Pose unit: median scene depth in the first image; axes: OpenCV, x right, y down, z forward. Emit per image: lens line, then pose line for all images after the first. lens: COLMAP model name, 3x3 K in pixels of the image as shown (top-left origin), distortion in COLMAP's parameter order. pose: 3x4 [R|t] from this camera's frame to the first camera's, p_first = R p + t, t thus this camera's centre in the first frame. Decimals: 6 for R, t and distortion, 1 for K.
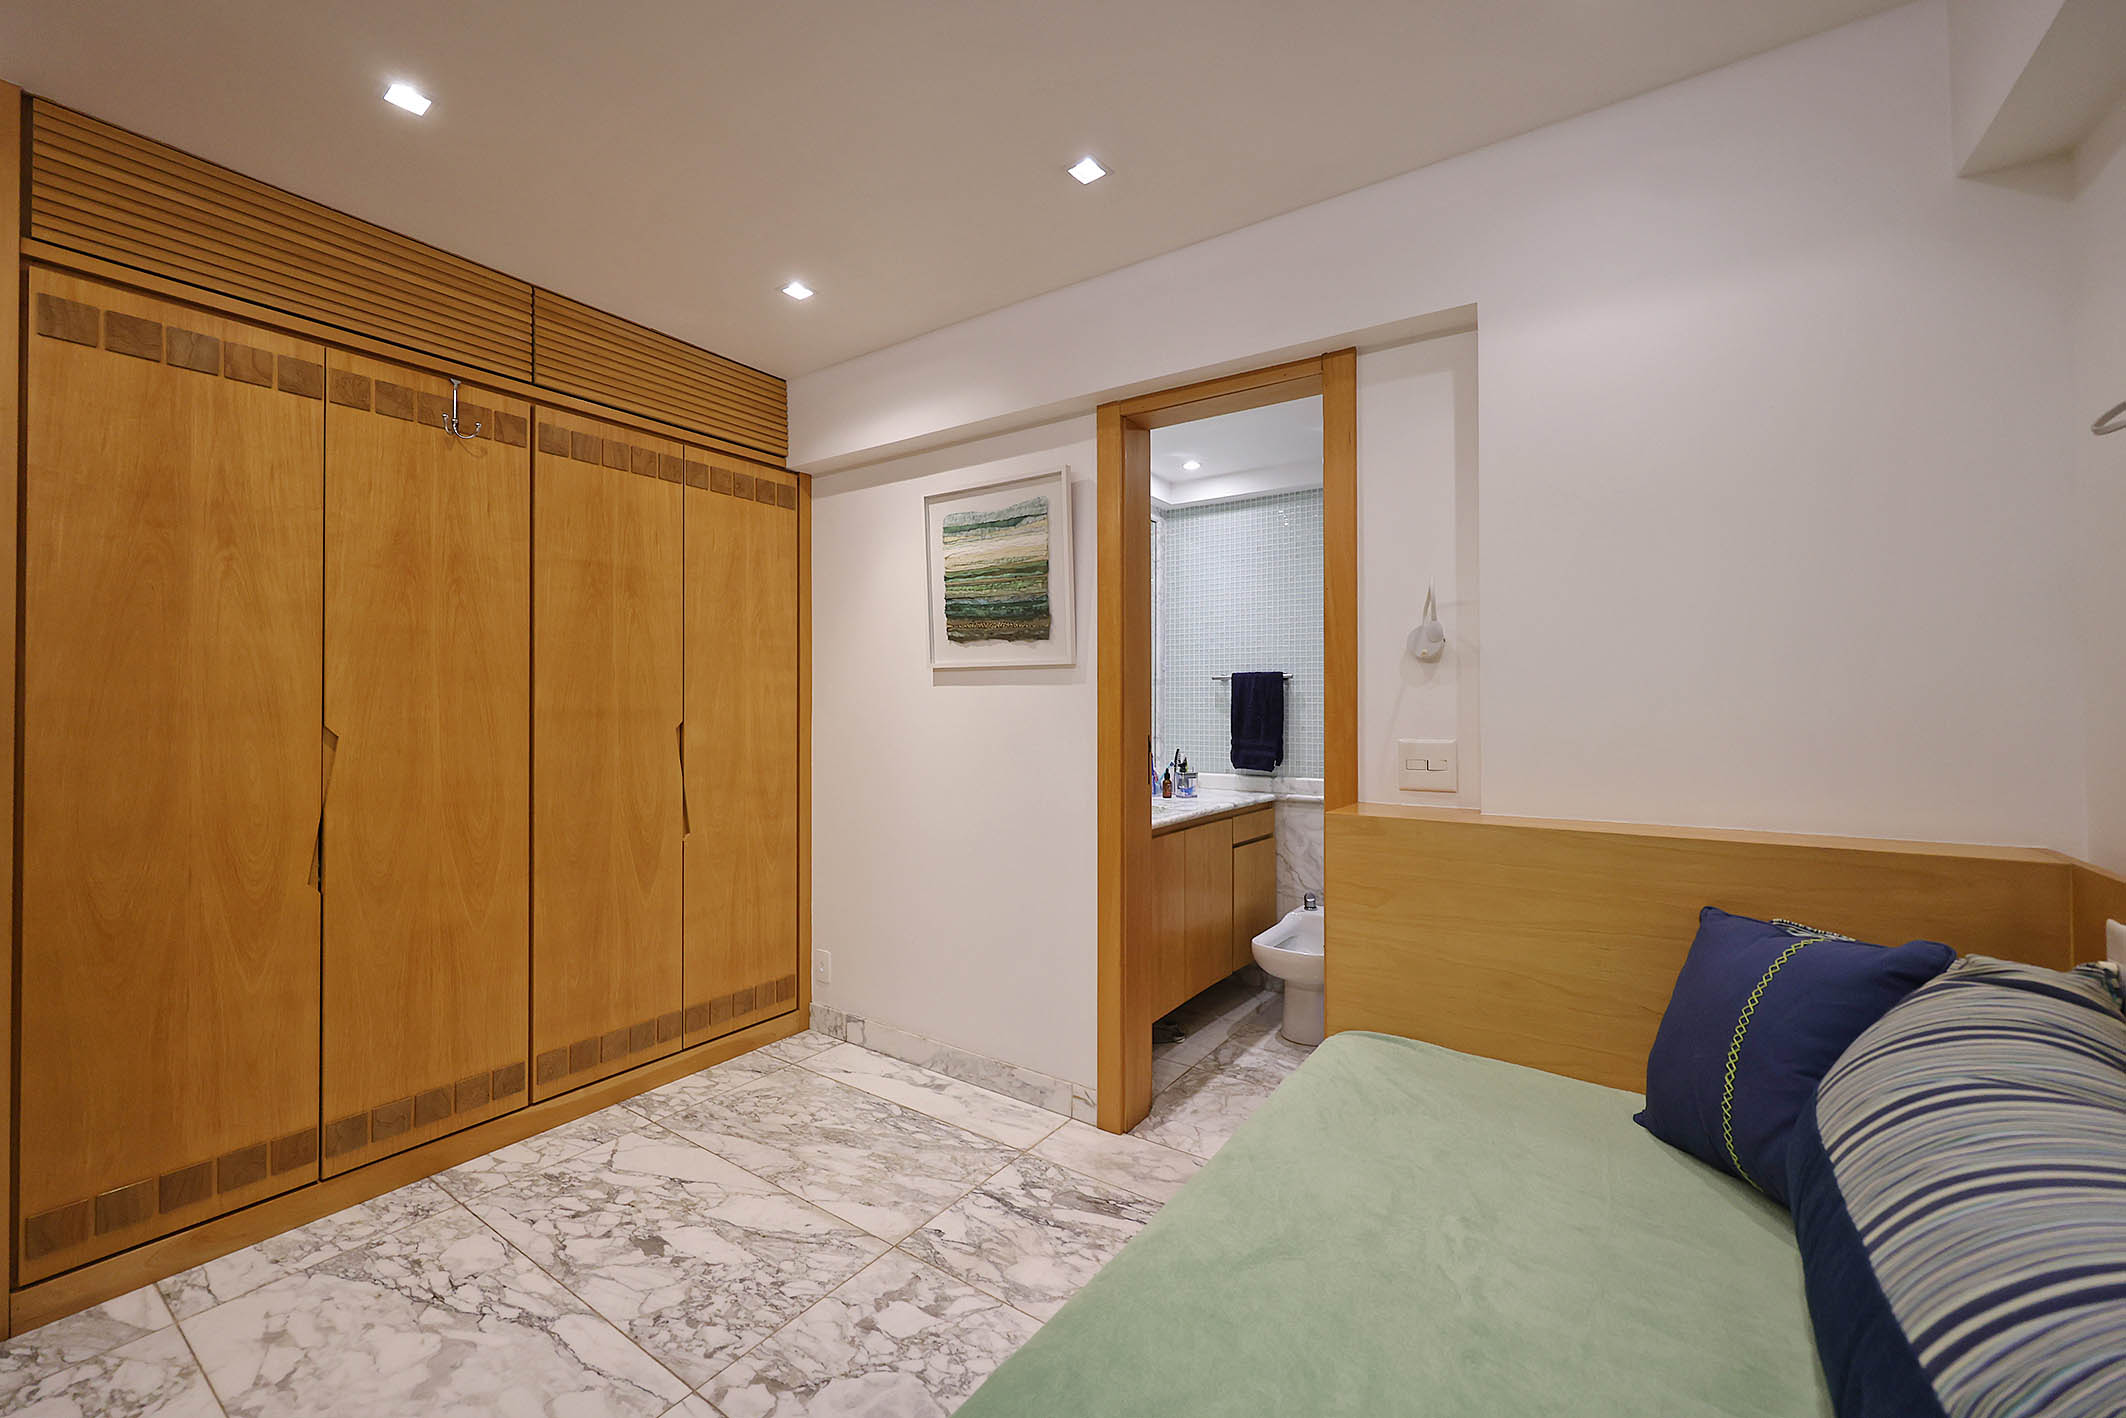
lens RADIAL K [[848.0, 0, 1055.3], [0, 848.0, 700.9], [0, 0, 1]] dist [-0.003234, 0.000168]
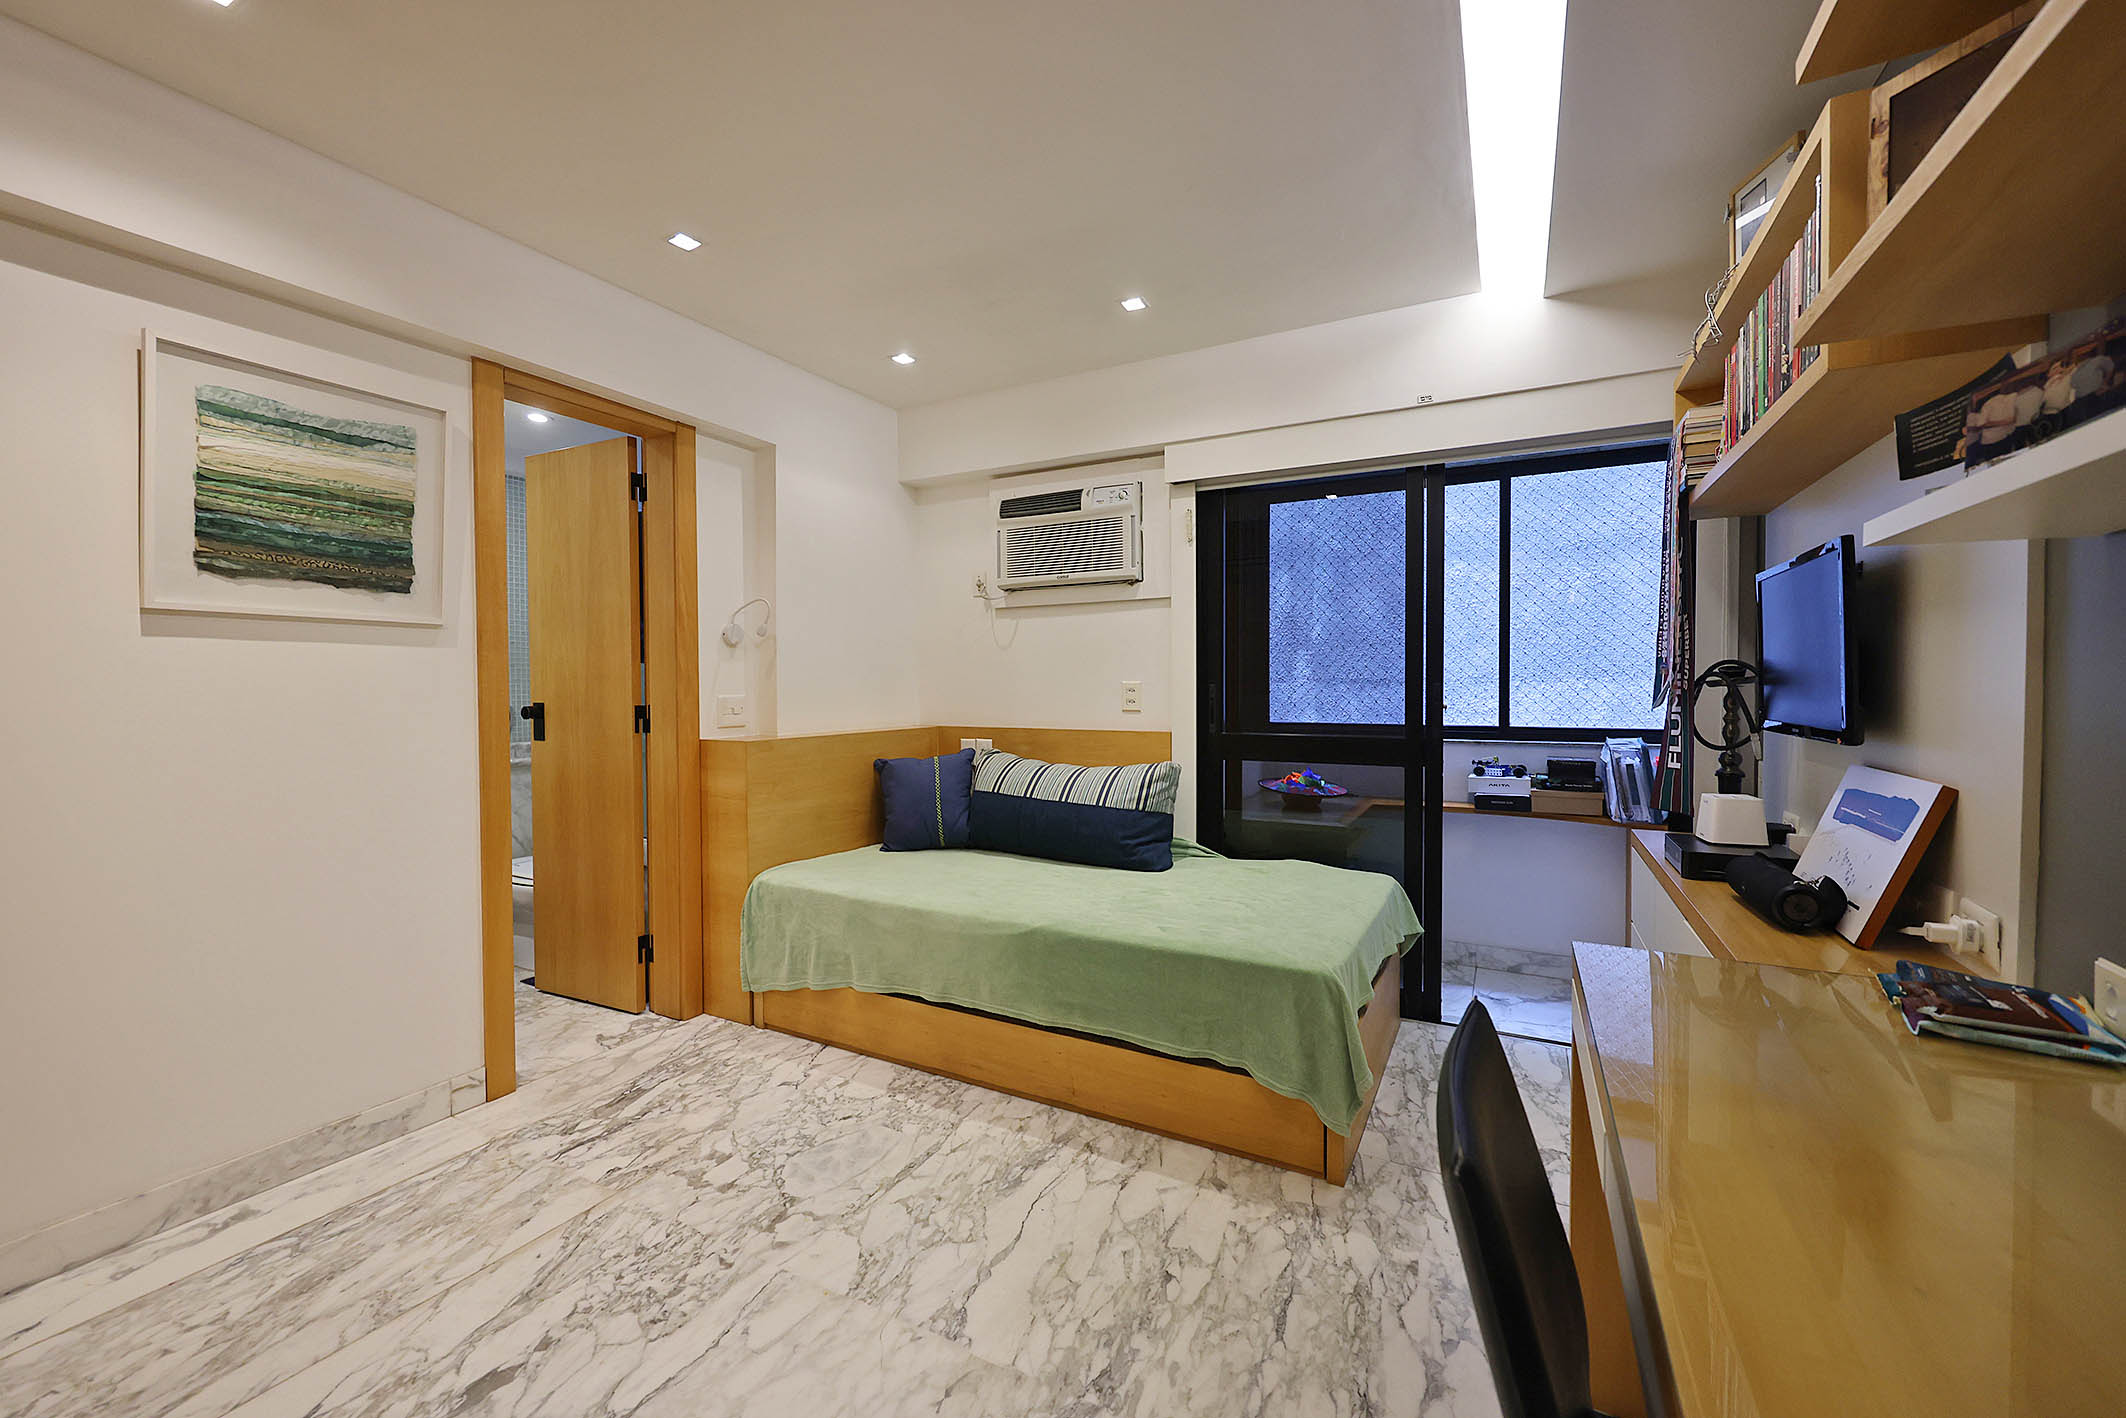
lens RADIAL K [[848.0, 0, 1054.4], [0, 848.0, 698.7], [0, 0, 1]] dist [-0.003234, 0.000168]
pose [[-0.108928, -0.018538, 0.993877, -0.994634], [-0.006093, 0.999820, 0.017981, 0.016340], [-0.994031, -0.004097, -0.109022, 0.462574]]
